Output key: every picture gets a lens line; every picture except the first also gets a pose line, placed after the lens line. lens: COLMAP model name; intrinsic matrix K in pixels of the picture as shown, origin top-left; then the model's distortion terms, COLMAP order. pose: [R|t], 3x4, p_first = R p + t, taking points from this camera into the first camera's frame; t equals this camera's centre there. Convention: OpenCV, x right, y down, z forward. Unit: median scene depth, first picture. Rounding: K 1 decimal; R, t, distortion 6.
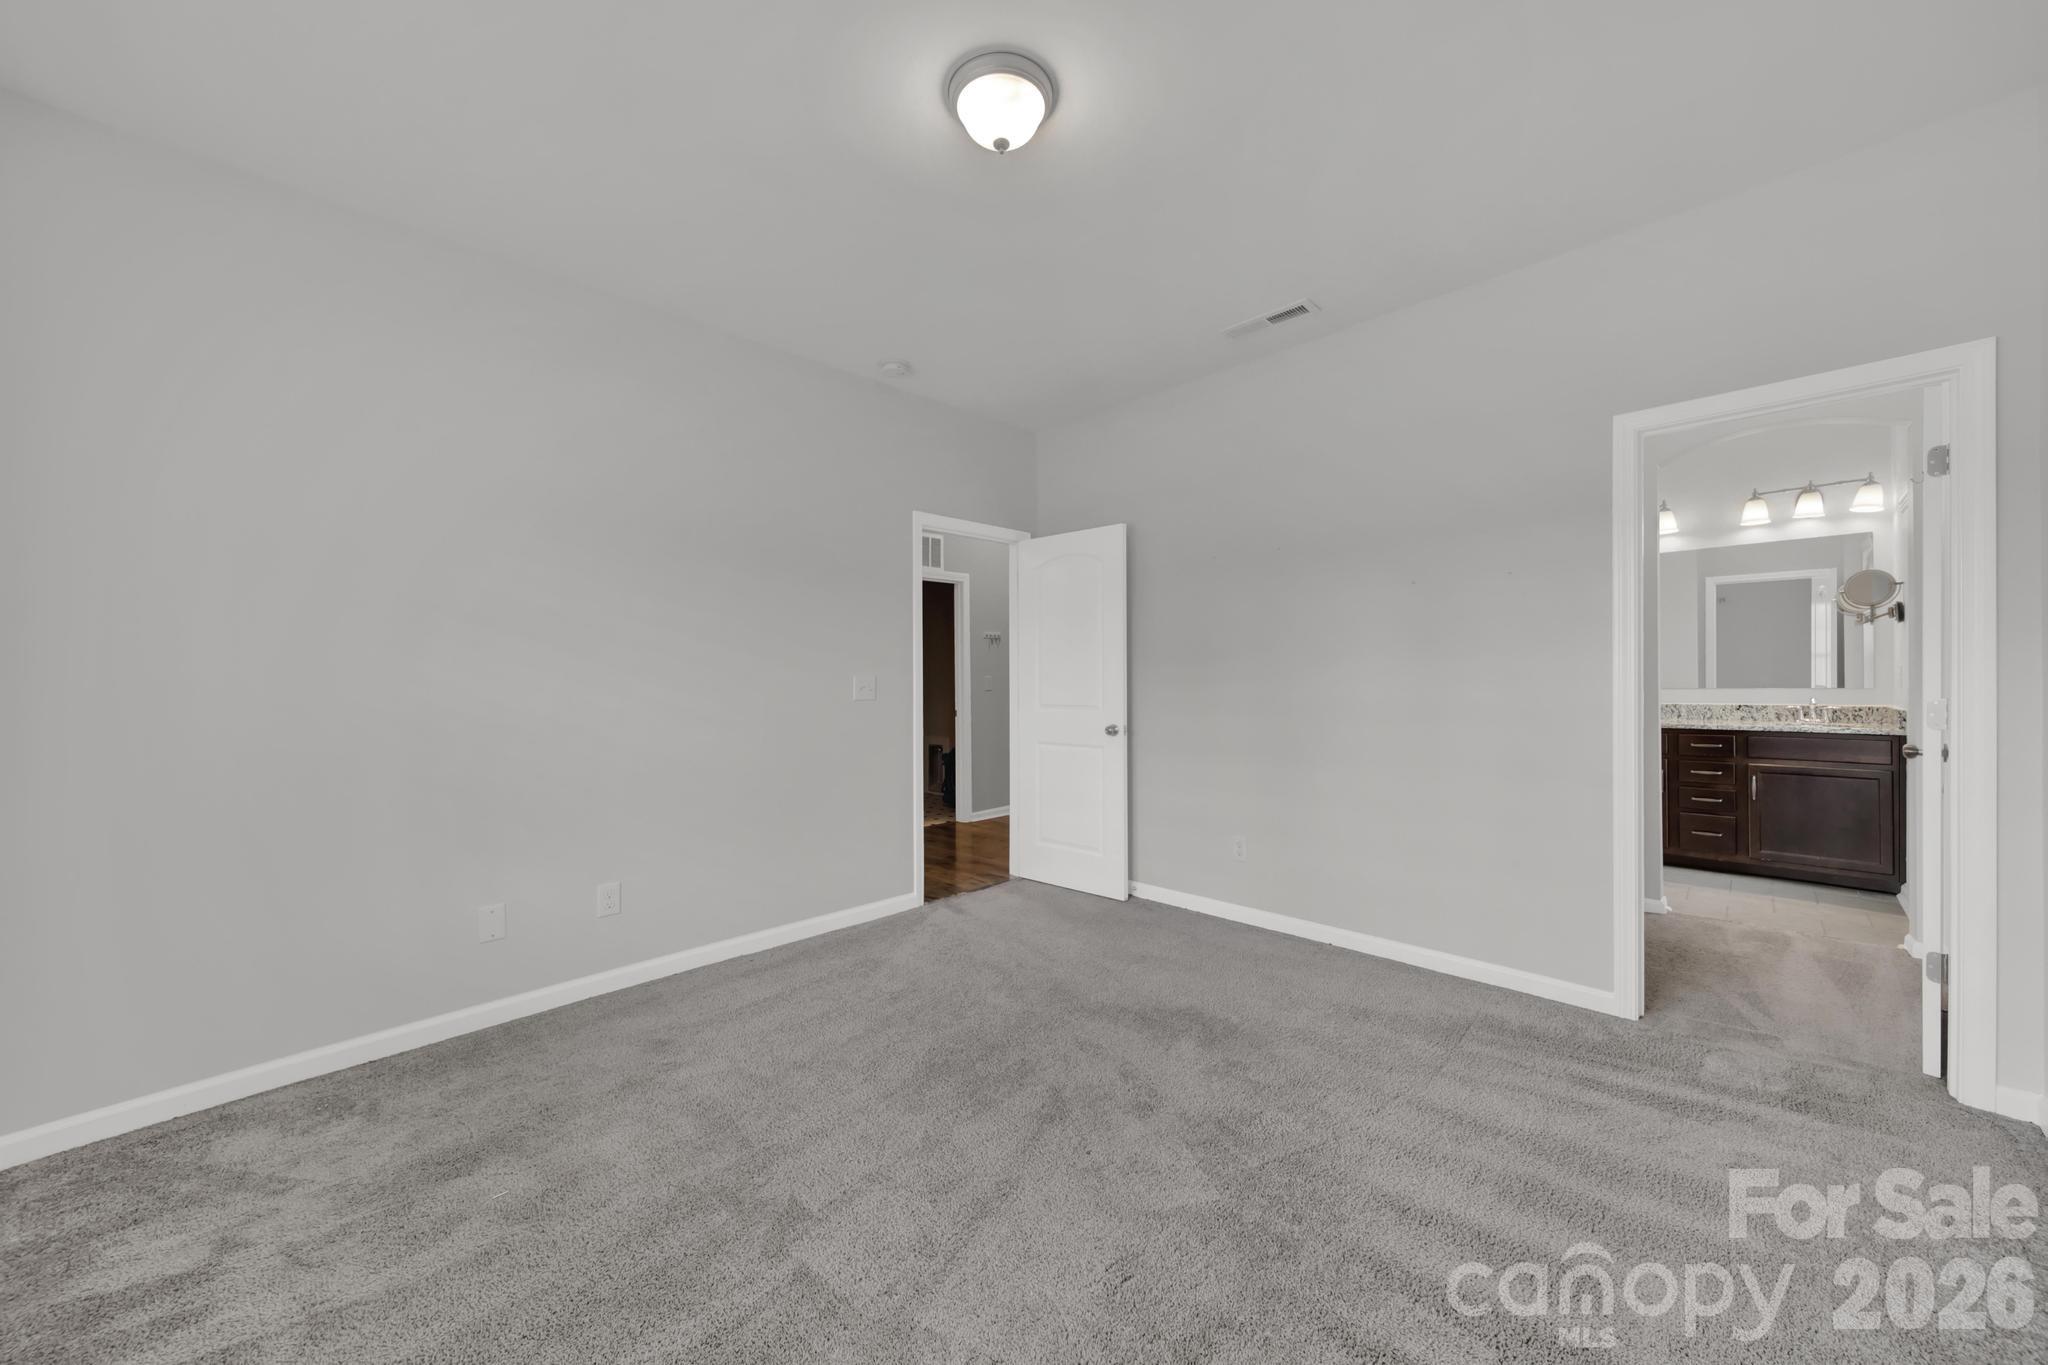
lens RADIAL K [[840.0, 0, 1024.7], [0, 840.0, 689.3], [0, 0, 1]] dist [0.000033, -0.000016]
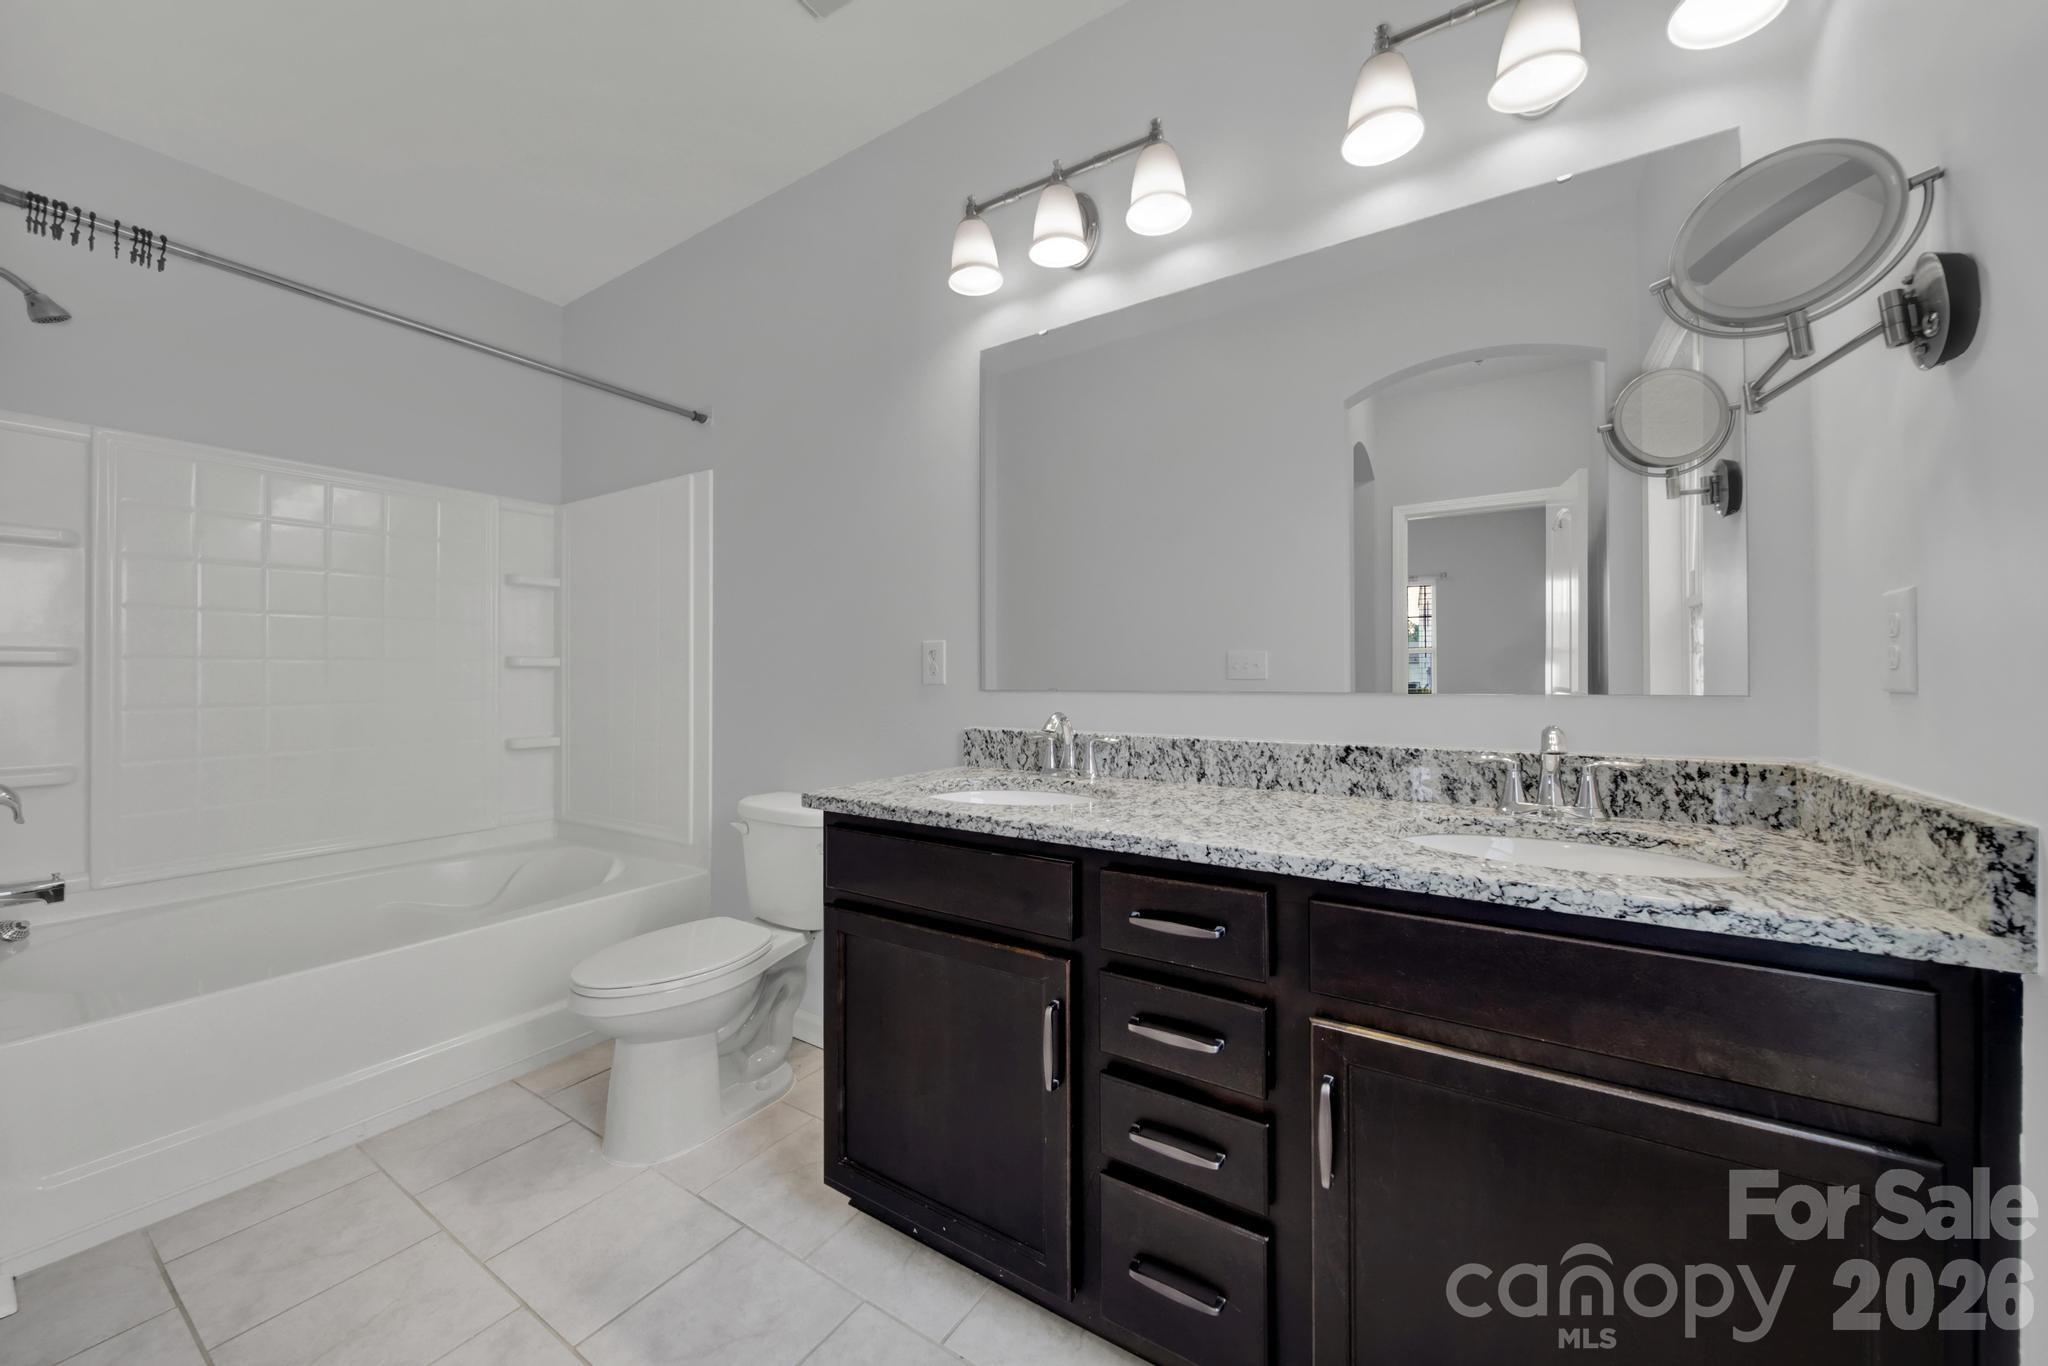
lens RADIAL K [[747.0, 0, 1051.3], [0, 747.0, 686.4], [0, 0, 1]] dist [-0.002109, -0.000480]
pose [[0.985938, 0.006845, 0.166969, 0.745441], [-0.005706, 0.999957, -0.007303, -0.001113], [-0.167012, 0.006247, 0.985935, 0.796781]]
